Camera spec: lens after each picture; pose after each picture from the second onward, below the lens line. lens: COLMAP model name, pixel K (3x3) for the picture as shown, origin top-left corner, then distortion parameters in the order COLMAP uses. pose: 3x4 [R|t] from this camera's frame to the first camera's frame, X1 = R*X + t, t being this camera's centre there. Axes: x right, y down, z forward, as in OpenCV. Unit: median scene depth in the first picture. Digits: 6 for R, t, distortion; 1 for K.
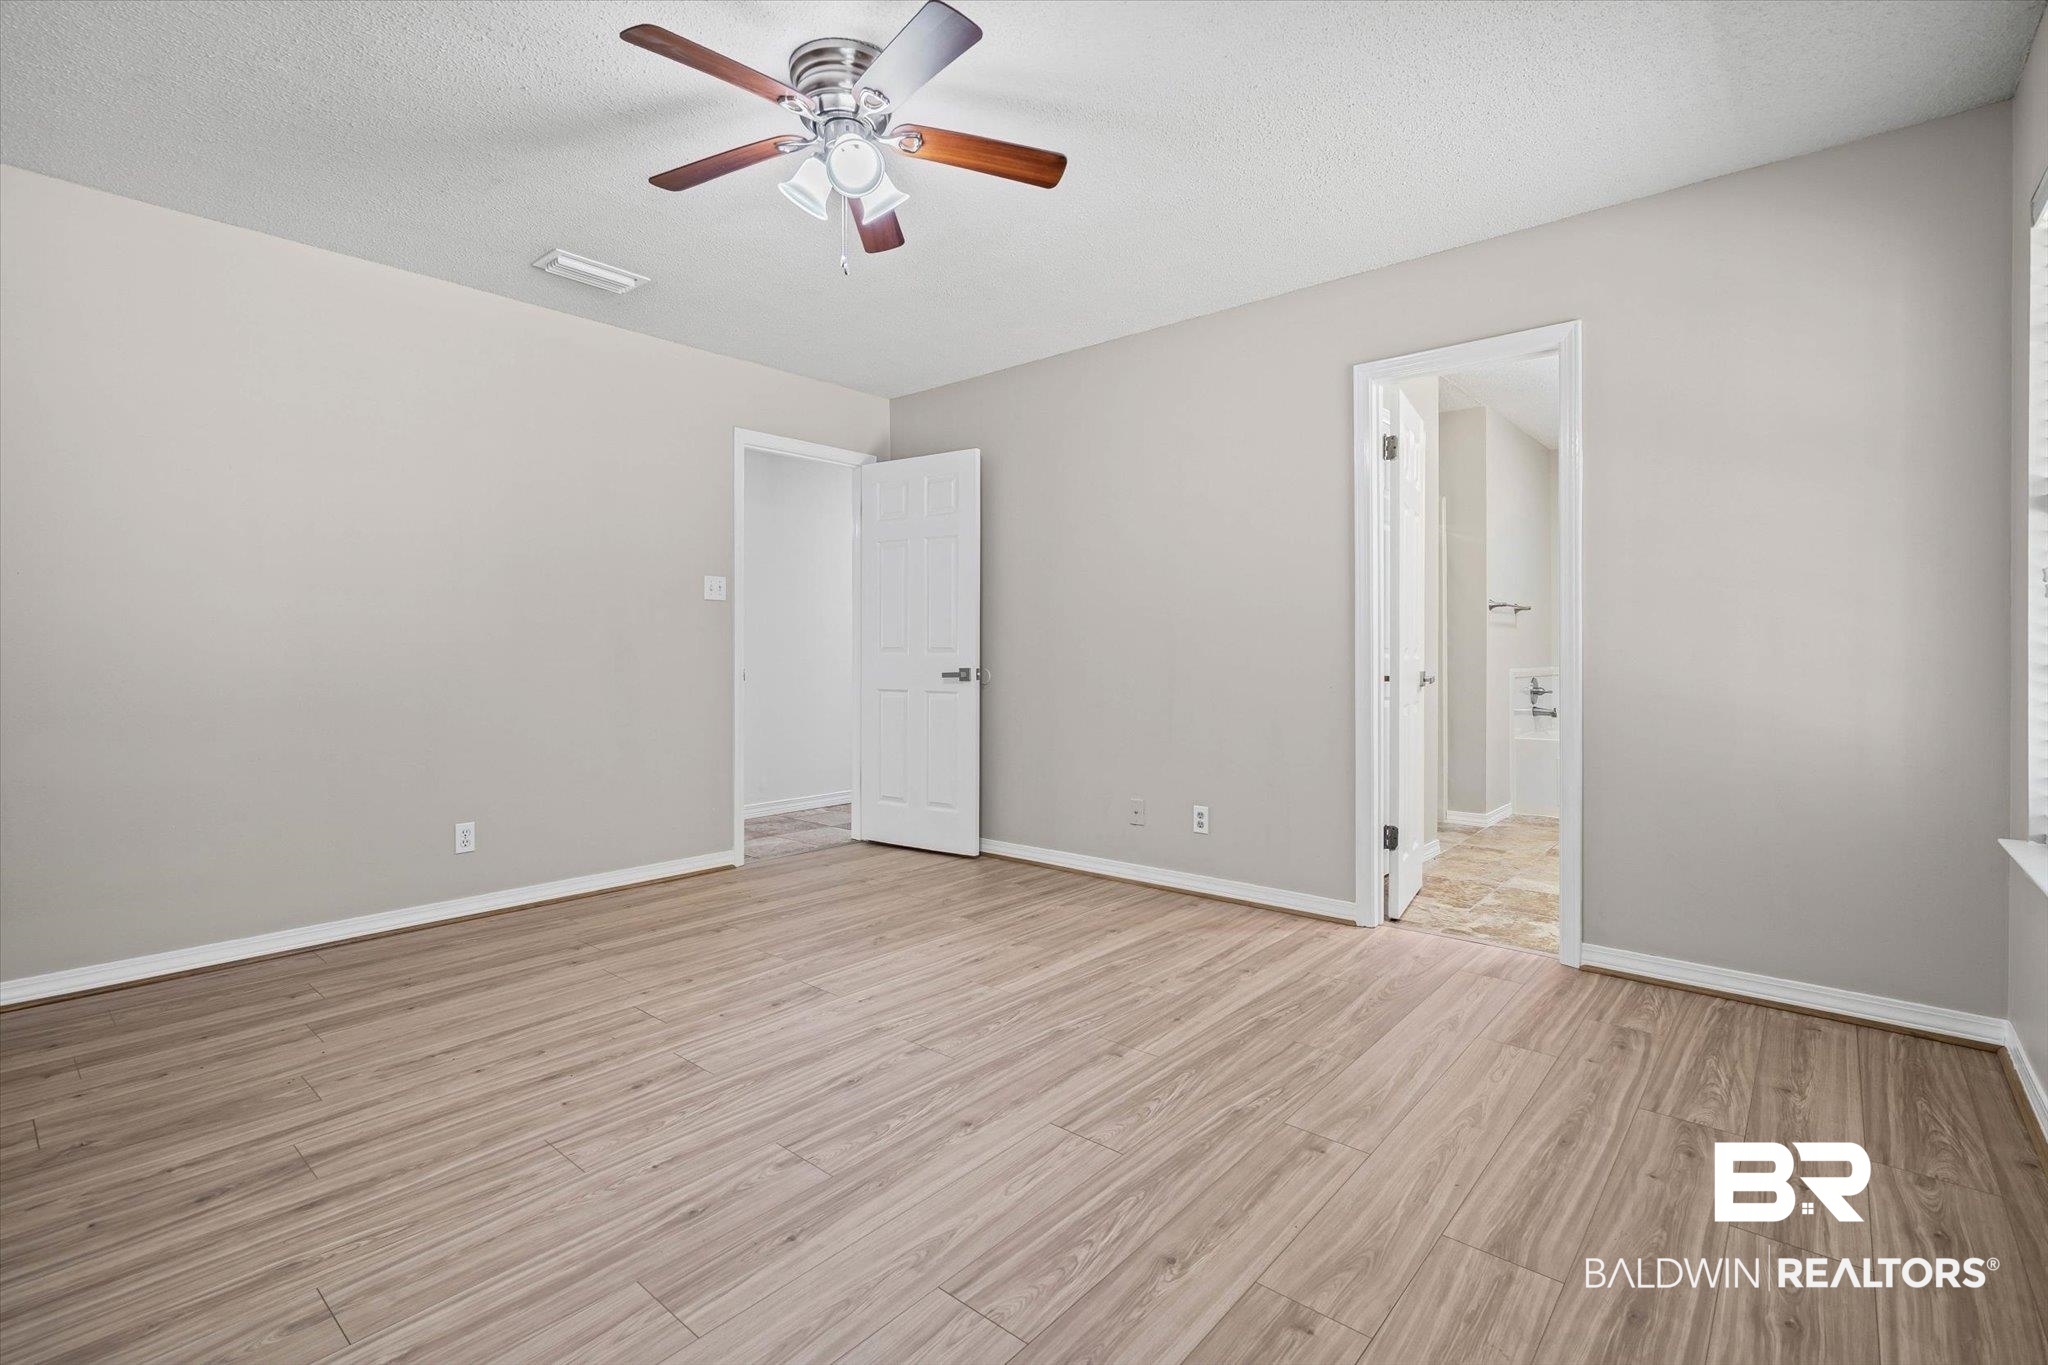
lens RADIAL K [[942.3, 0, 1023.3], [0, 942.3, 669.0], [0, 0, 1]] dist [-0.000200, 0.000075]
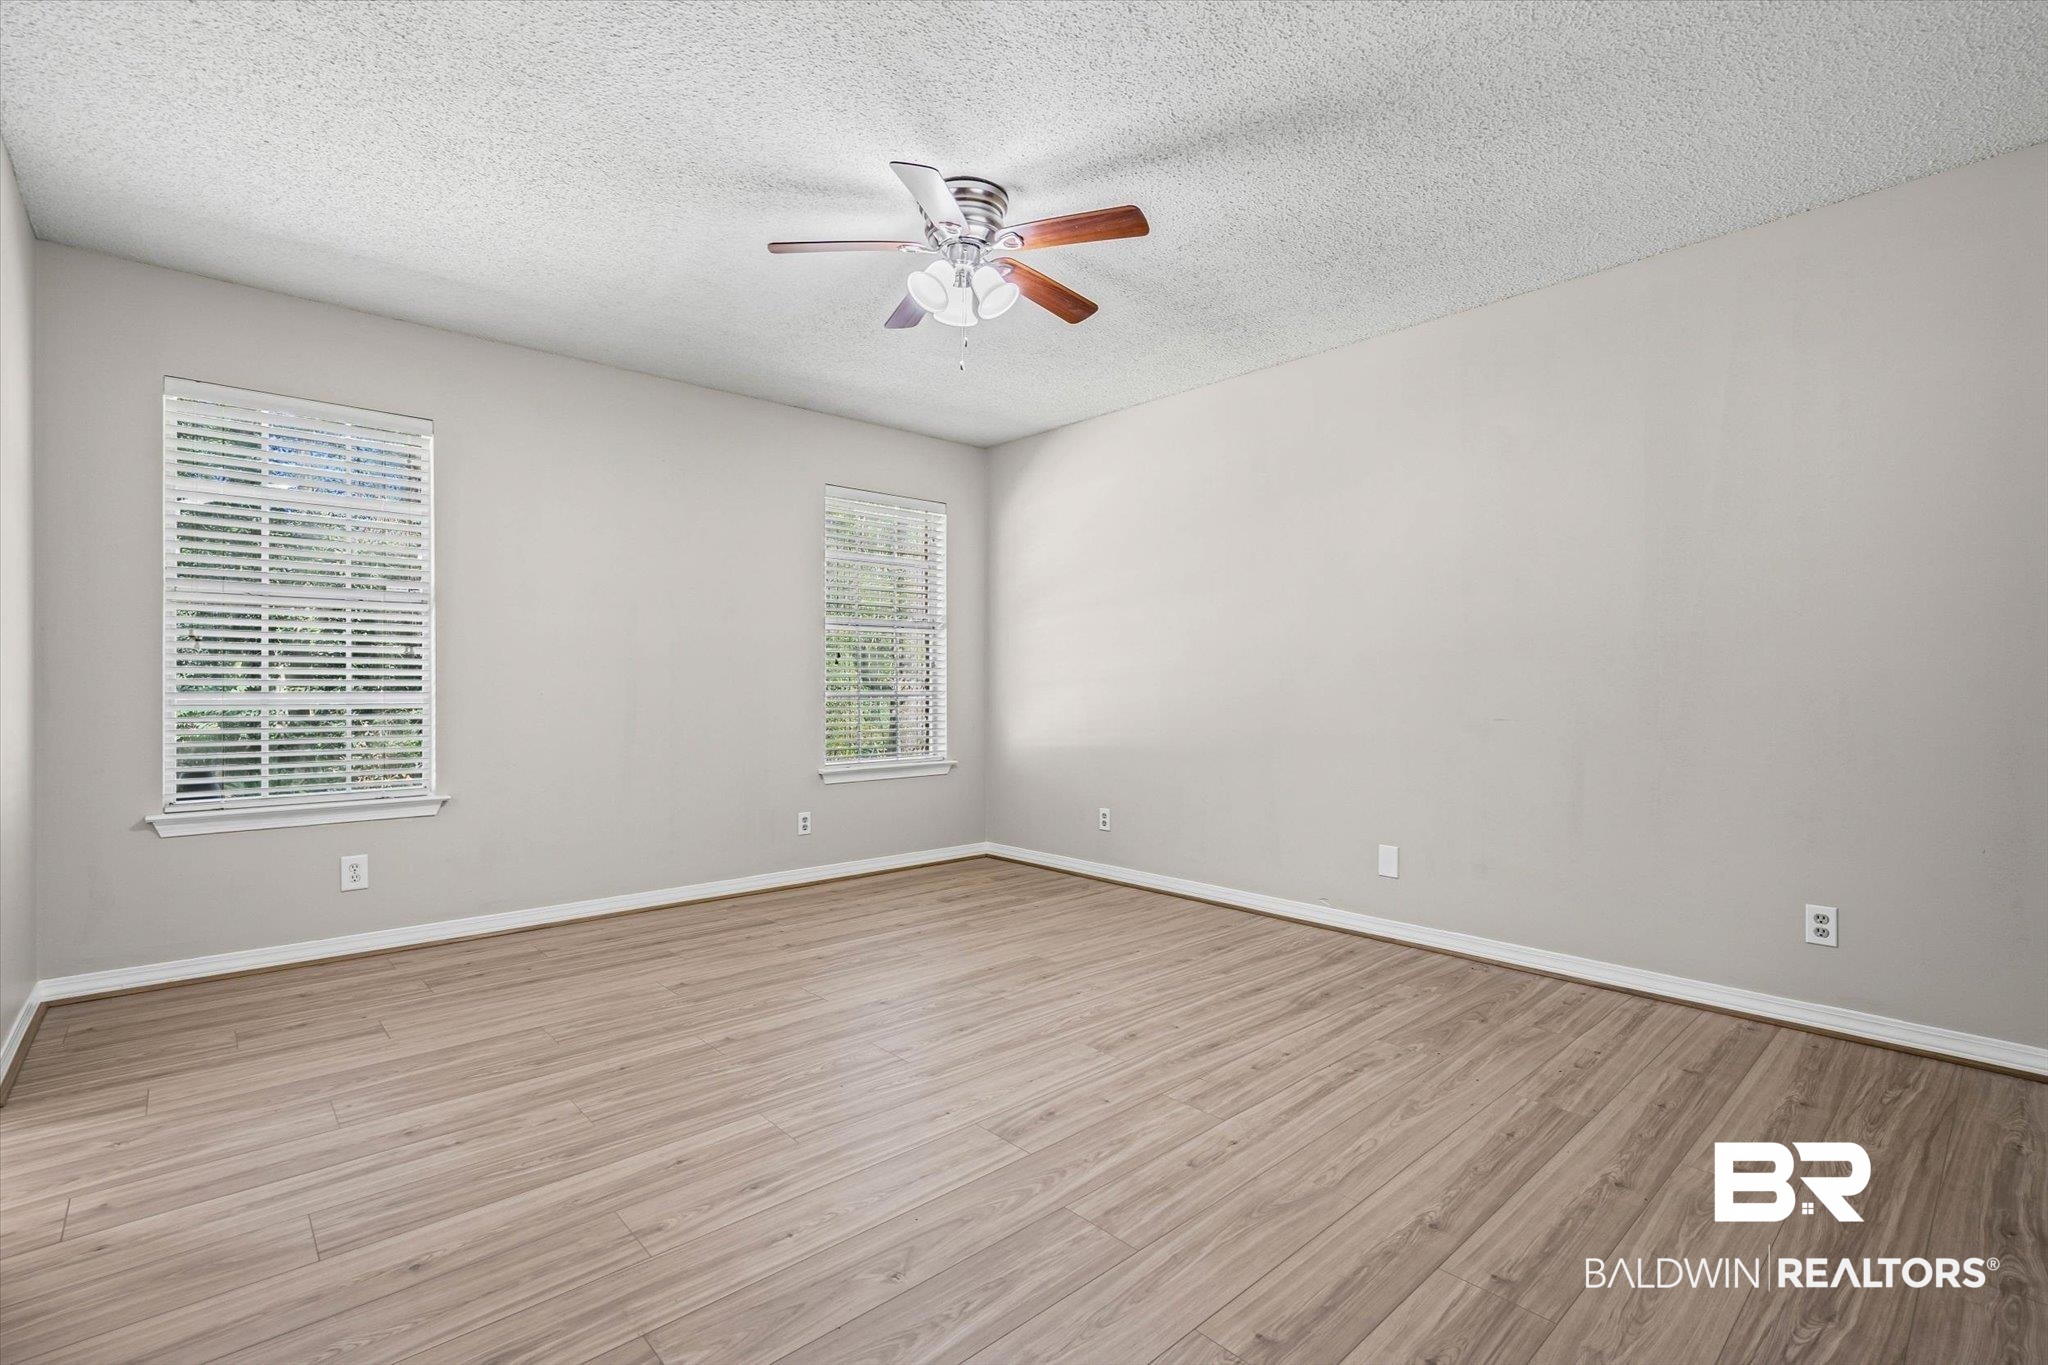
lens RADIAL K [[942.3, 0, 1023.3], [0, 942.3, 669.0], [0, 0, 1]] dist [-0.000200, 0.000075]
pose [[-0.992683, 0.002792, 0.120717, -0.388008], [0.003424, 0.999981, 0.005032, -0.037941], [-0.120701, 0.005409, -0.992674, 2.071721]]
